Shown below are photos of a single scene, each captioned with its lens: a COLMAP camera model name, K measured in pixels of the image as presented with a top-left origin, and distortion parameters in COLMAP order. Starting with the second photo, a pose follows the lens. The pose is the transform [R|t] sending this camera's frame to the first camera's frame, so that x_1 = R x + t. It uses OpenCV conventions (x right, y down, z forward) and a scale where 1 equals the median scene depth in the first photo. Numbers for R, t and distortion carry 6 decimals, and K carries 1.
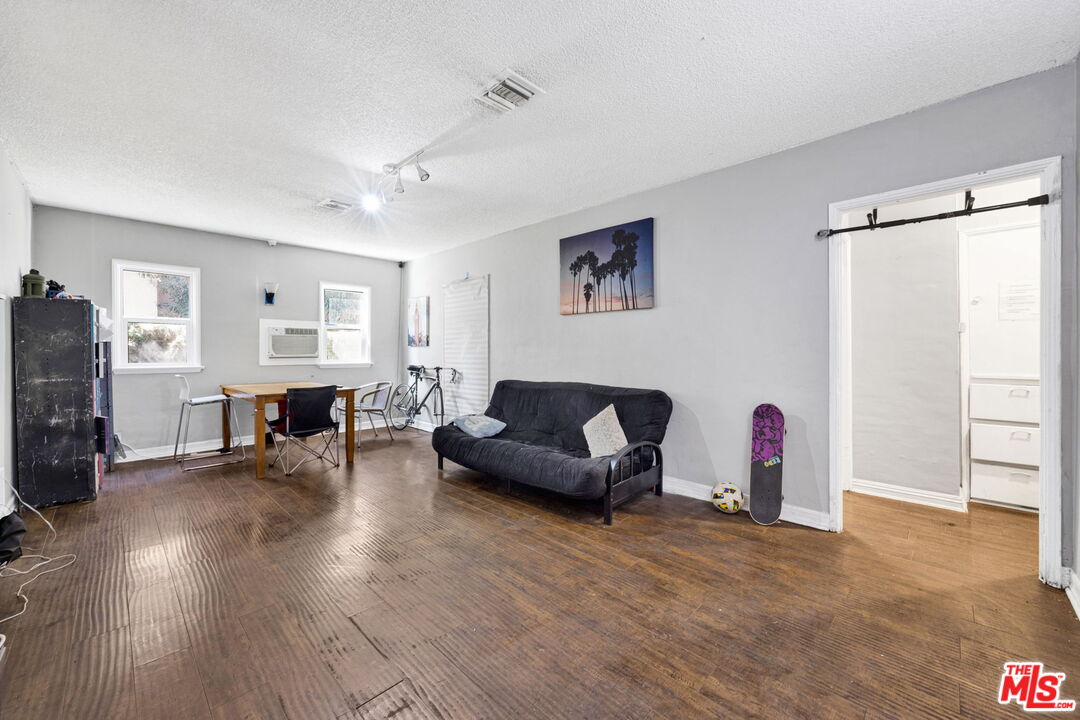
lens RADIAL K [[418.3, 0, 531.1], [0, 418.3, 356.4], [0, 0, 1]] dist [-0.002768, -0.000765]
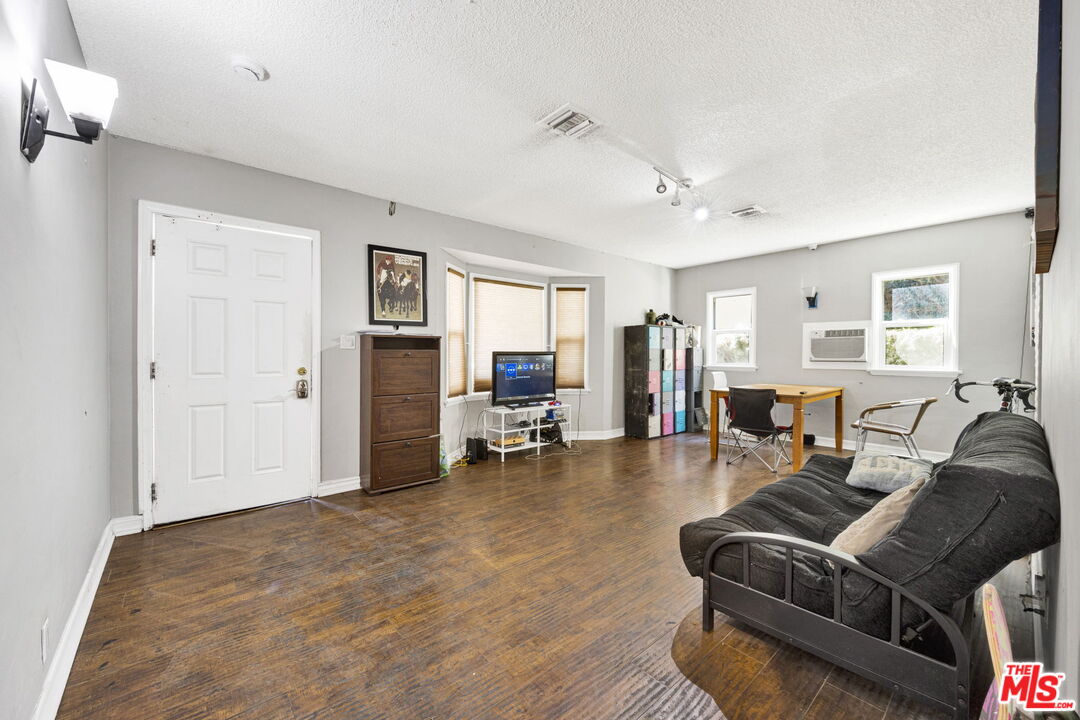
lens RADIAL K [[418.3, 0, 532.0], [0, 418.3, 356.3], [0, 0, 1]] dist [-0.002768, -0.000765]
pose [[-0.086785, 0.005909, -0.996210, 0.985459], [-0.014164, 0.999874, 0.007164, -0.012755], [0.996126, 0.014732, -0.086690, 0.927427]]
